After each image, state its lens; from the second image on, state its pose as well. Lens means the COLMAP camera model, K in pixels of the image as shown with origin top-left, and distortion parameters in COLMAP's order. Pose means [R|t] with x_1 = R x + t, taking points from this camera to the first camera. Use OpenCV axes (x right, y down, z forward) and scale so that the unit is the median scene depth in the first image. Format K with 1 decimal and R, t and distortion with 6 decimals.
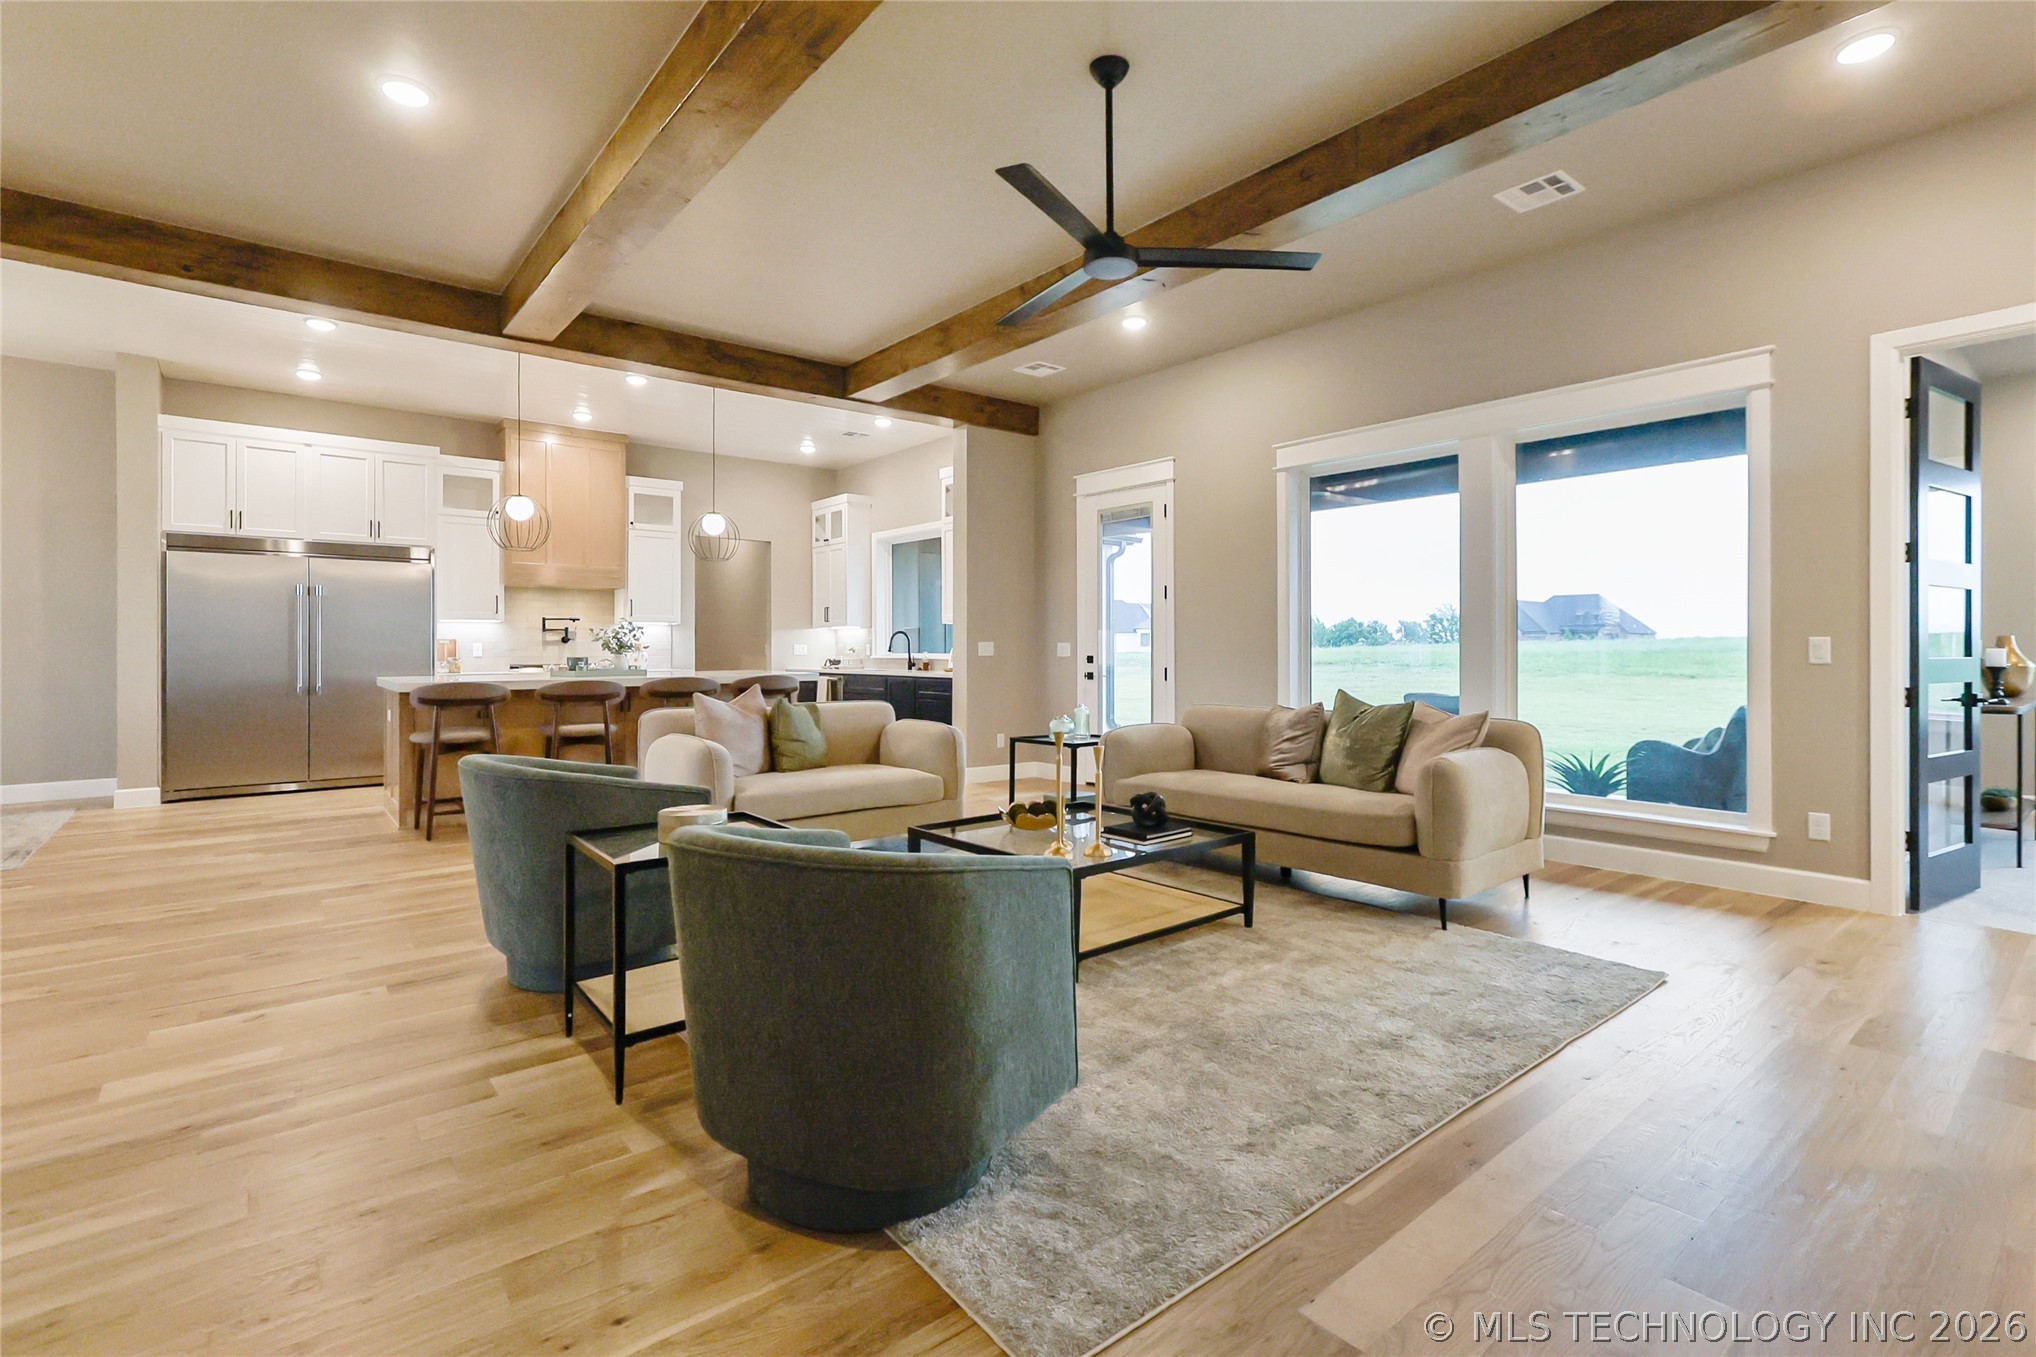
lens RADIAL K [[929.7, 0, 1037.4], [0, 929.7, 644.8], [0, 0, 1]] dist [0.002010, 0.000708]
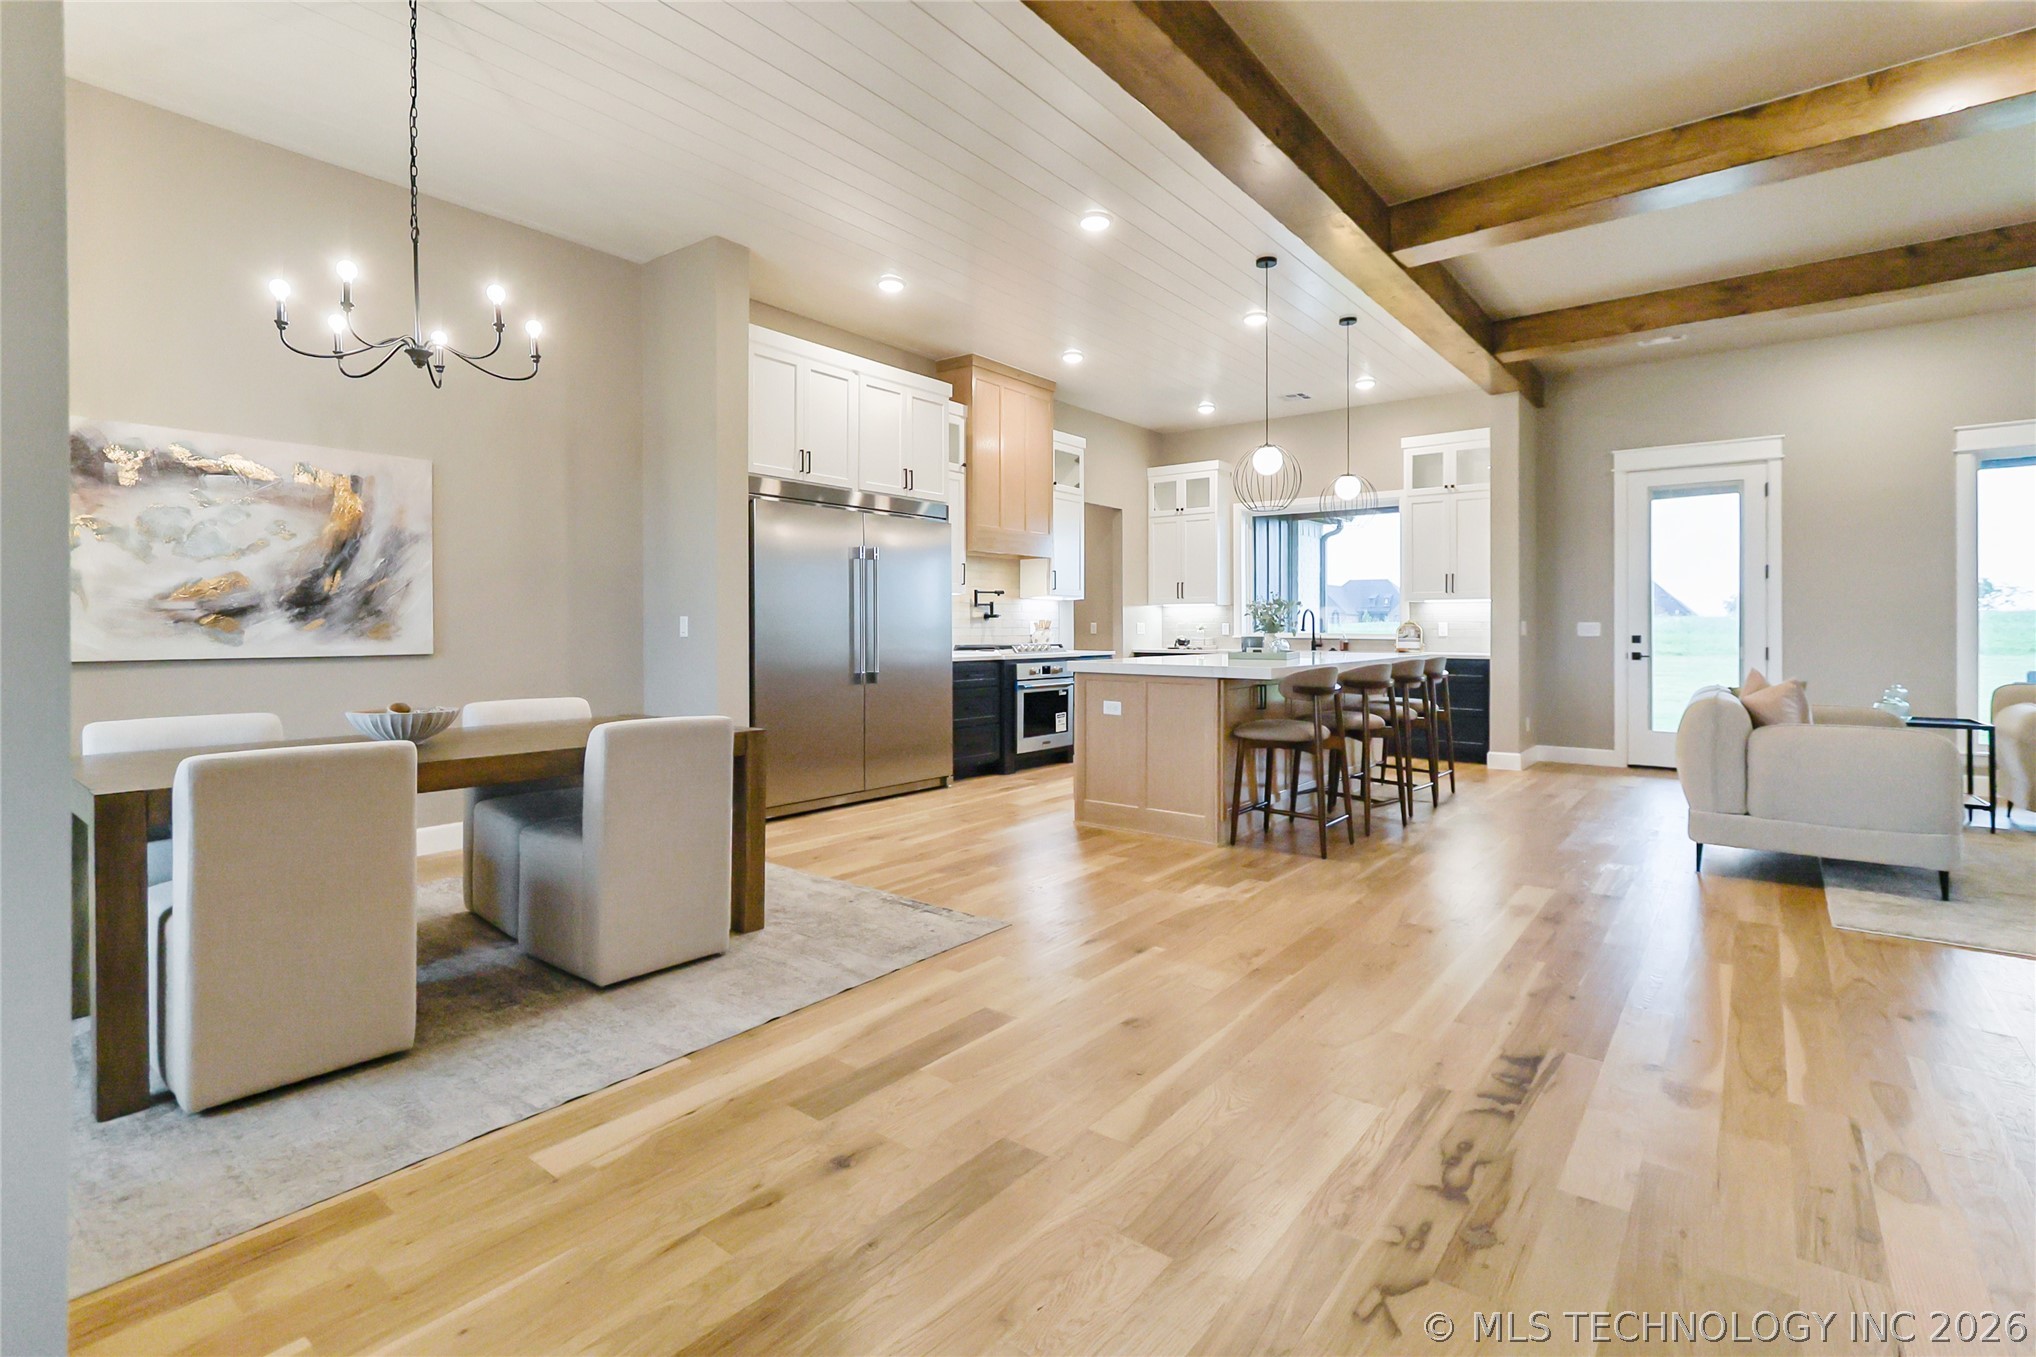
lens RADIAL K [[934.3, 0, 1039.1], [0, 934.3, 623.7], [0, 0, 1]] dist [0.001300, 0.000633]
pose [[0.978470, 0.003301, 0.206365, -0.662389], [-0.003380, 0.999994, 0.000032, 0.001354], [-0.206363, -0.000729, 0.978475, 0.149473]]
